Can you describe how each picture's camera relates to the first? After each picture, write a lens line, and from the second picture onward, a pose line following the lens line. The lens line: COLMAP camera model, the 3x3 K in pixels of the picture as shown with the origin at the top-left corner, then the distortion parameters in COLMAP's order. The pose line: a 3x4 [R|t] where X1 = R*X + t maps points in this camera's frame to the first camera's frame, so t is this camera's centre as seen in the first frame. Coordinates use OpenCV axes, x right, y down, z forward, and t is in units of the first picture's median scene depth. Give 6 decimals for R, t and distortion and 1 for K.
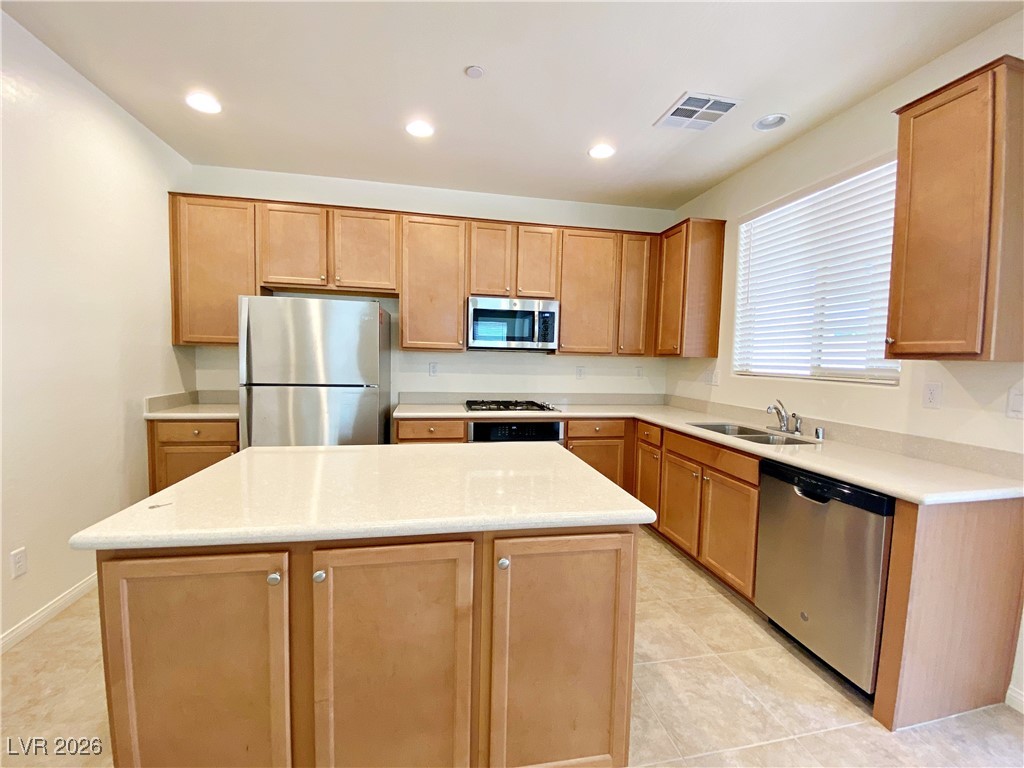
lens RADIAL K [[409.4, 0, 506.4], [0, 409.4, 383.0], [0, 0, 1]] dist [0.000984, -0.013583]
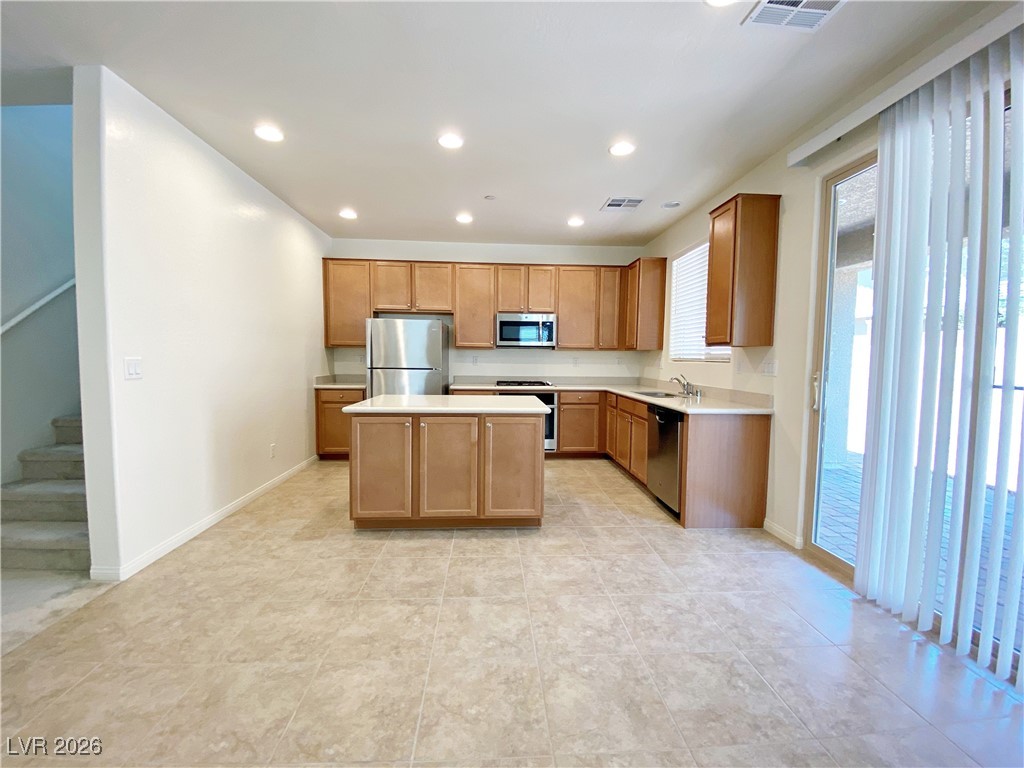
lens RADIAL K [[409.4, 0, 506.4], [0, 409.4, 383.0], [0, 0, 1]] dist [0.000984, -0.013583]
pose [[0.990013, -0.004175, -0.140916, 0.167947], [0.003554, 0.999983, -0.004659, 0.064081], [0.140933, 0.004112, 0.990011, -0.558662]]
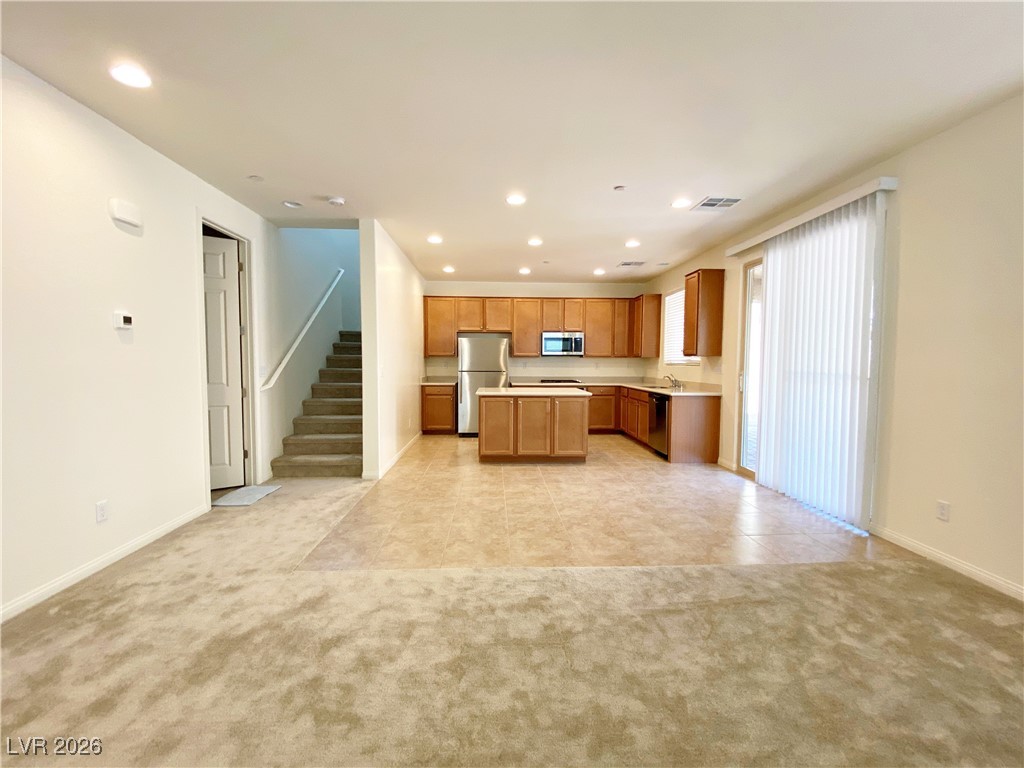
lens RADIAL K [[413.4, 0, 497.9], [0, 413.4, 385.0], [0, 0, 1]] dist [0.000430, -0.000014]
pose [[0.986015, -0.010642, -0.166315, 0.040860], [0.008960, 0.999901, -0.010859, 0.101358], [0.166414, 0.009217, 0.986013, -1.307544]]
